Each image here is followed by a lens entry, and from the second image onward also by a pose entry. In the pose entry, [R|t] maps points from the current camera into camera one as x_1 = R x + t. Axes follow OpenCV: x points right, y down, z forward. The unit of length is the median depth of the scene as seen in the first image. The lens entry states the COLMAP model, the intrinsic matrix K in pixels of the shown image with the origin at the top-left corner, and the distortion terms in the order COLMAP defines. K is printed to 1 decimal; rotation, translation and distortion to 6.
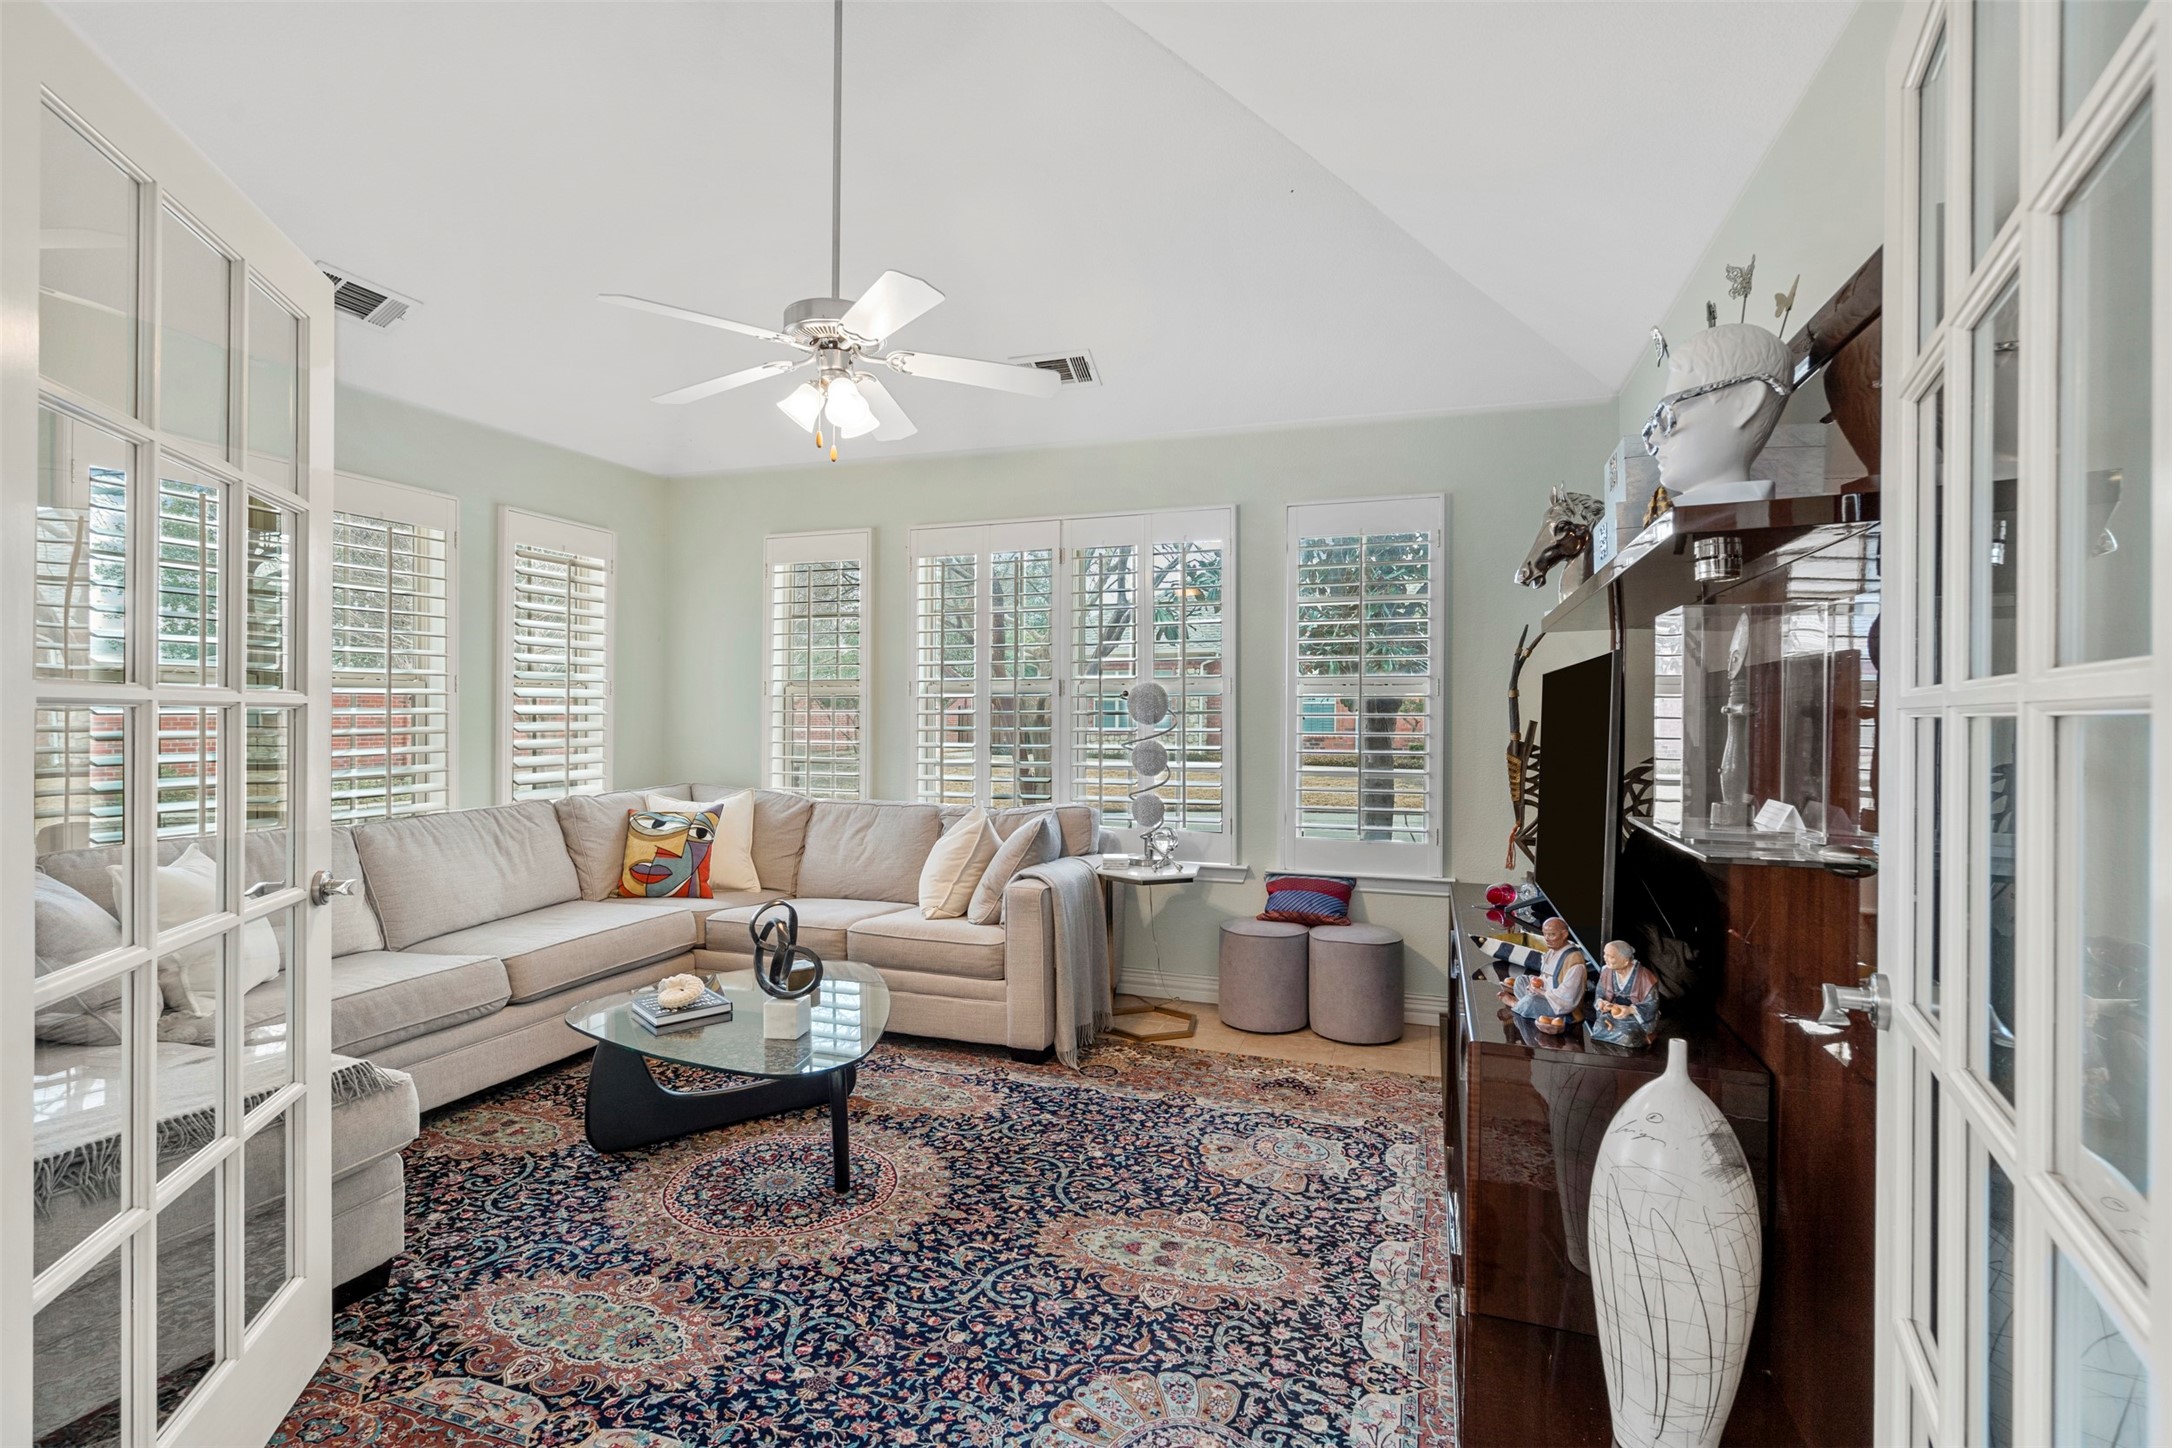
lens RADIAL K [[995.4, 0, 1086.0], [0, 995.4, 724.0], [0, 0, 1]] dist [0.002211, 0.000134]
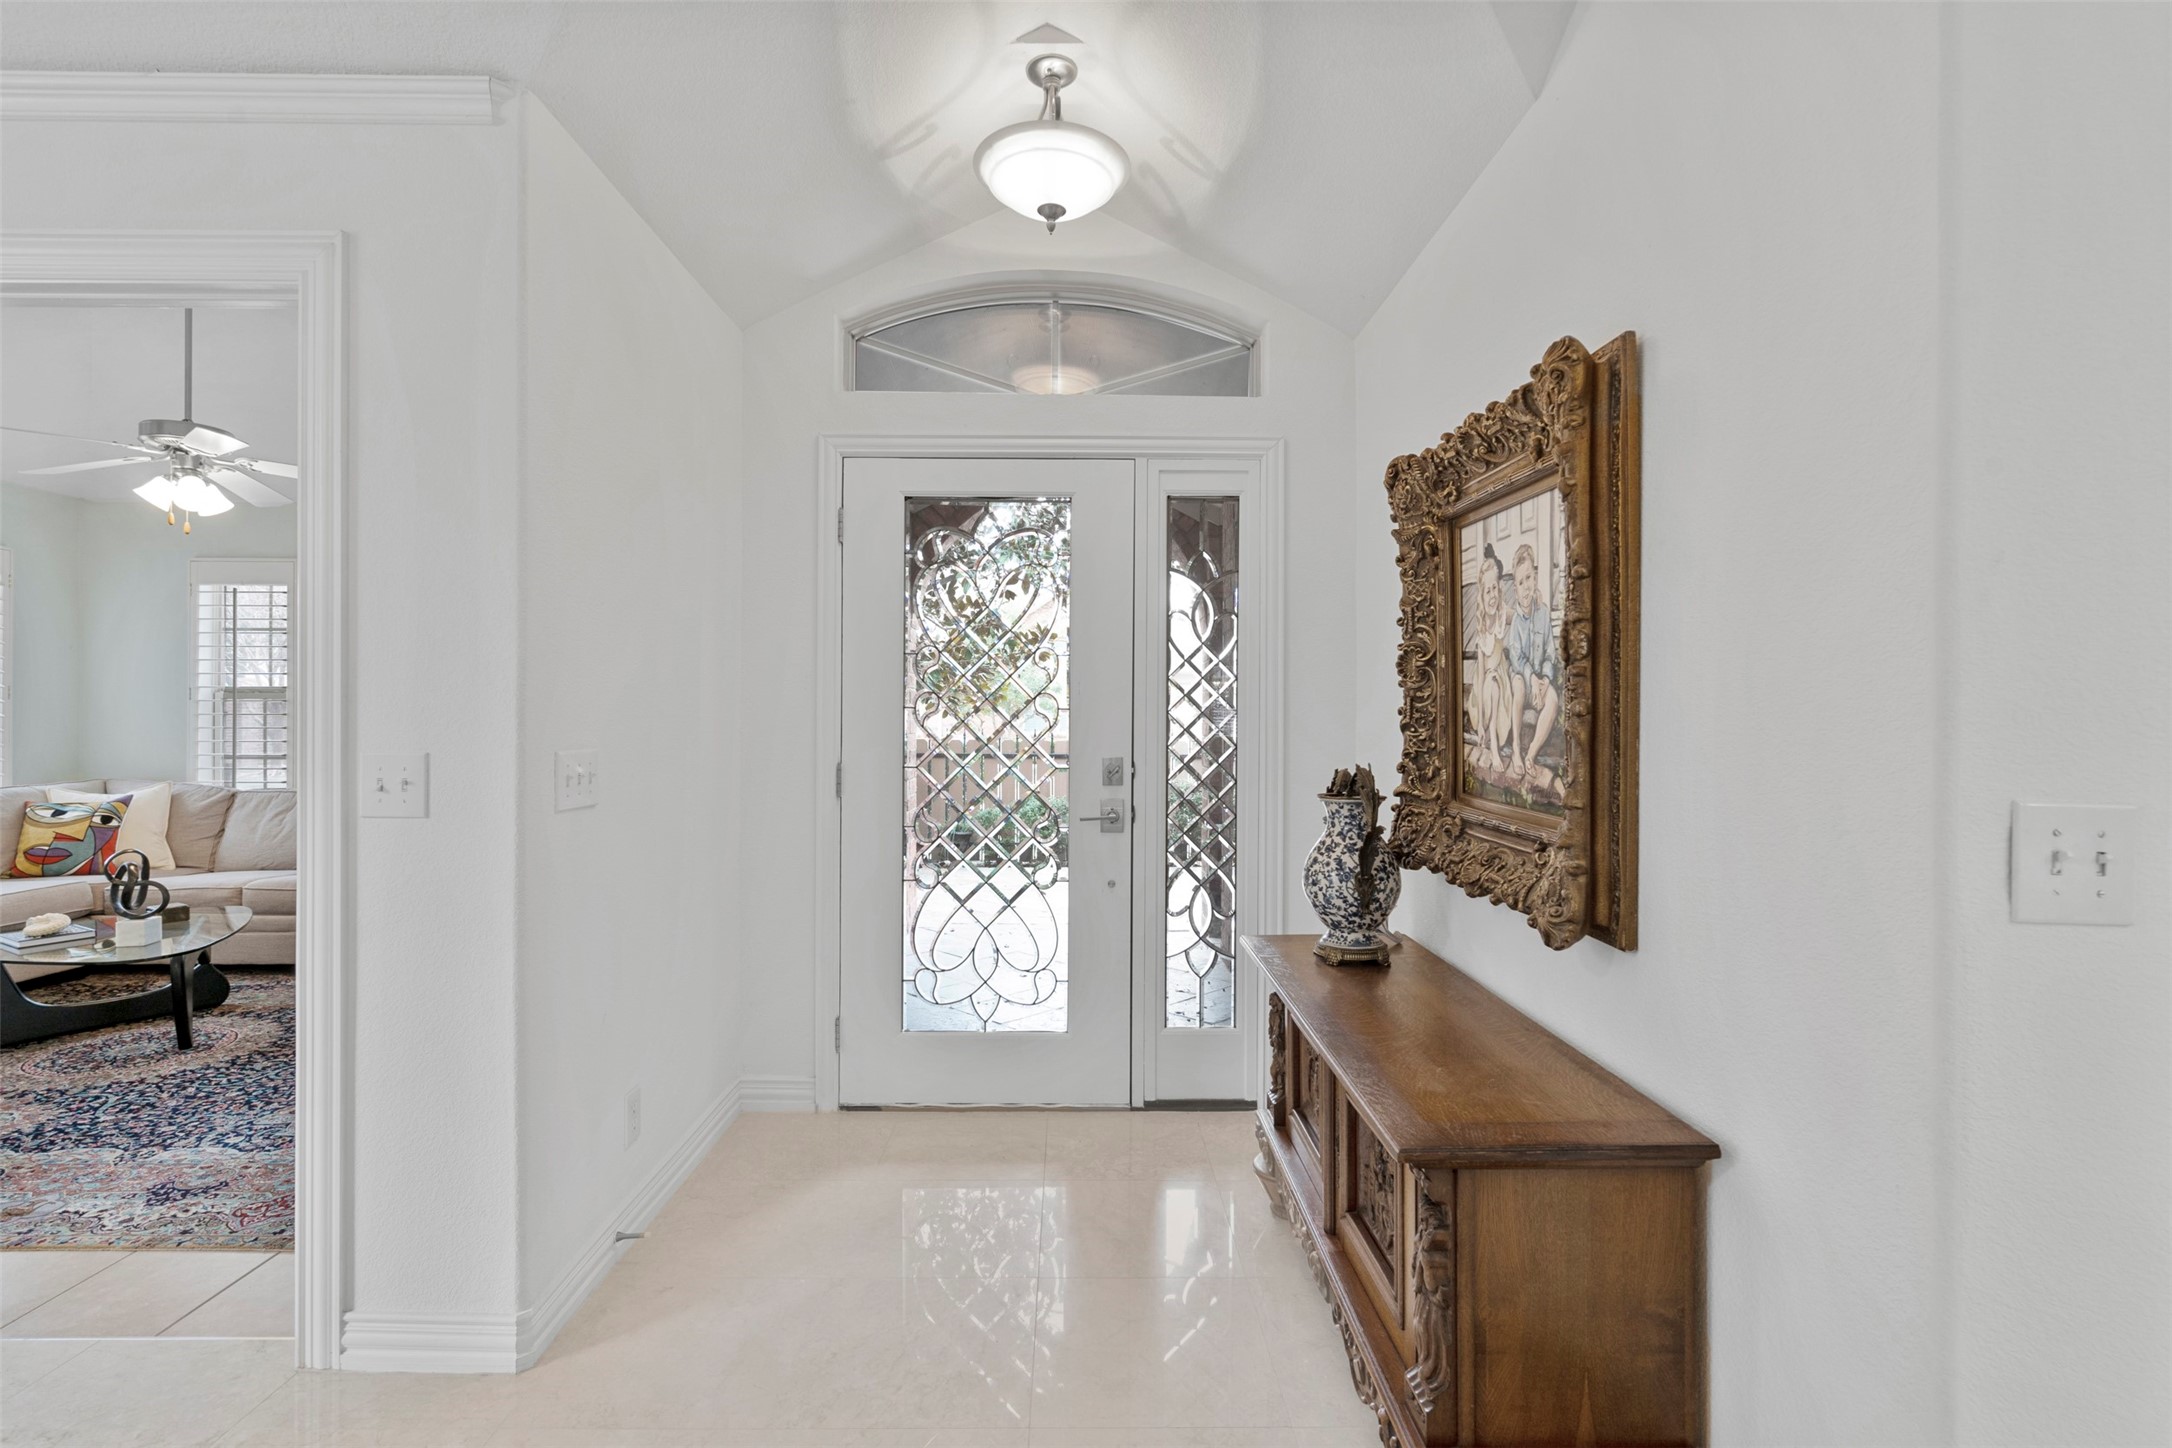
lens RADIAL K [[995.4, 0, 1086.0], [0, 995.4, 724.0], [0, 0, 1]] dist [0.002211, 0.000134]
pose [[0.942401, -0.004099, 0.334461, 0.438596], [0.004457, 0.999990, -0.000305, 0.005766], [-0.334456, 0.001778, 0.942410, -0.693734]]
